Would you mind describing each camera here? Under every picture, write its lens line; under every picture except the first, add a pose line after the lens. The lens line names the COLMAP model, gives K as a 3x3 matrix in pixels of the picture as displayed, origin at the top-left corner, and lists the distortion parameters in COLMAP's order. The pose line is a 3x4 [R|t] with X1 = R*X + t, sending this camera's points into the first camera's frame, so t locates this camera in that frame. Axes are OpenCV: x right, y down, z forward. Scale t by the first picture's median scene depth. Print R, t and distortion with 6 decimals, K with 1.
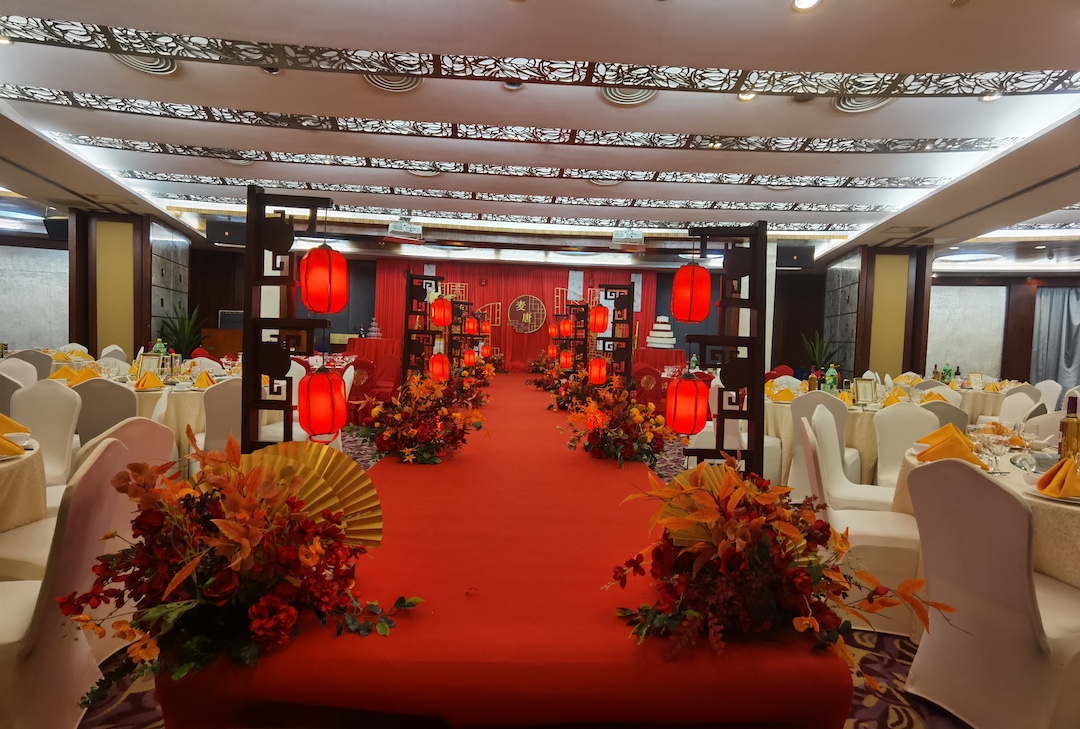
lens RADIAL K [[563.6, 0, 540.7], [0, 563.6, 360.2], [0, 0, 1]] dist [-0.024329, 0.005946]
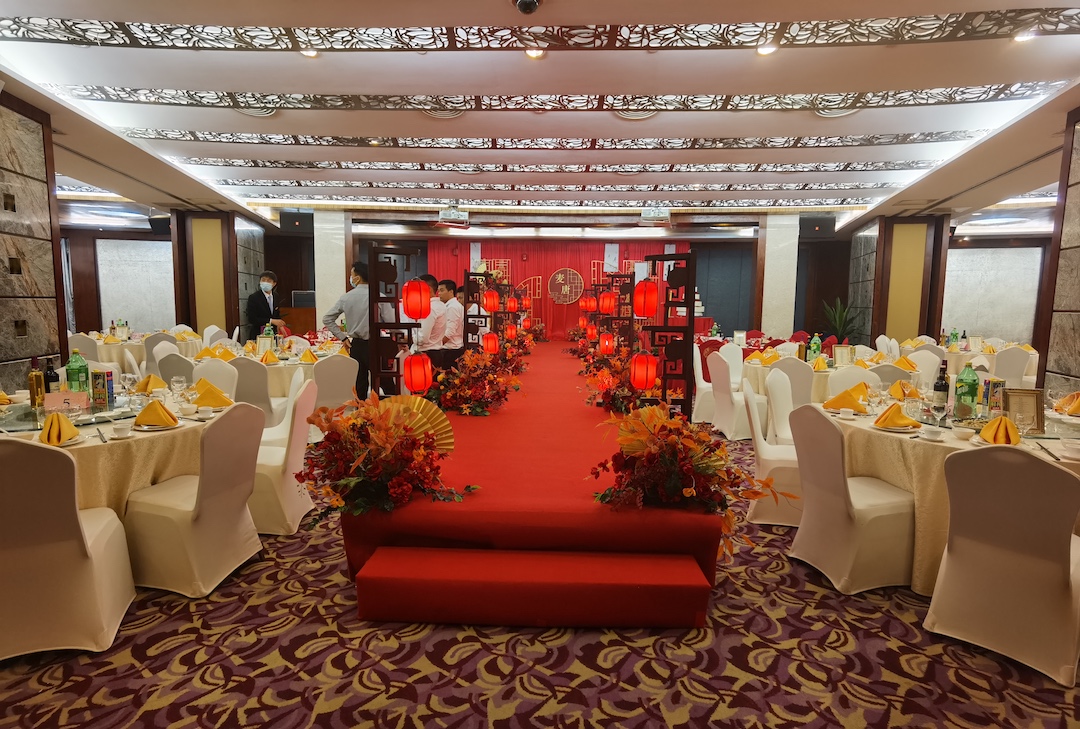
lens RADIAL K [[563.6, 0, 540.0], [0, 563.6, 363.2], [0, 0, 1]] dist [-0.024329, 0.005946]
pose [[0.996285, -0.013839, -0.085002, 0.039937], [0.019452, 0.997659, 0.065560, -0.018280], [0.083895, -0.066970, 0.994222, -0.214339]]
